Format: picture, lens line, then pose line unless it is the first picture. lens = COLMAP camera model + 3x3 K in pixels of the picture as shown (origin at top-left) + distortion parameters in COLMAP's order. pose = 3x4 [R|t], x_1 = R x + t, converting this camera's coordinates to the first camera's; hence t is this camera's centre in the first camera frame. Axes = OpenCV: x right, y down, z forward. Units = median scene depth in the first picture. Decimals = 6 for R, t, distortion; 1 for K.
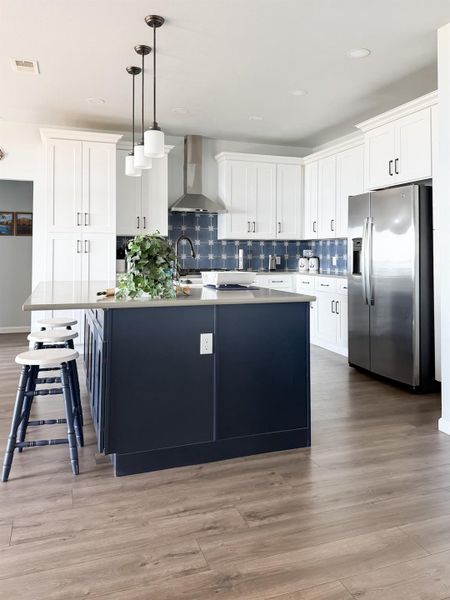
lens RADIAL K [[489.7, 0, 227.0], [0, 489.7, 279.5], [0, 0, 1]] dist [0.049057, -0.117025]
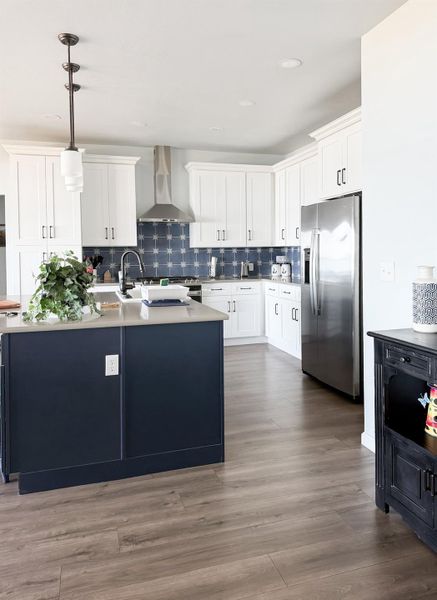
lens RADIAL K [[468.9, 0, 218.5], [0, 468.9, 300.0], [0, 0, 1]] dist [-0.004332, -0.011569]
pose [[0.999162, -0.010218, -0.039639, 0.160952], [0.011996, 0.998920, 0.044894, -0.031929], [0.039137, -0.045332, 0.998205, 0.038193]]
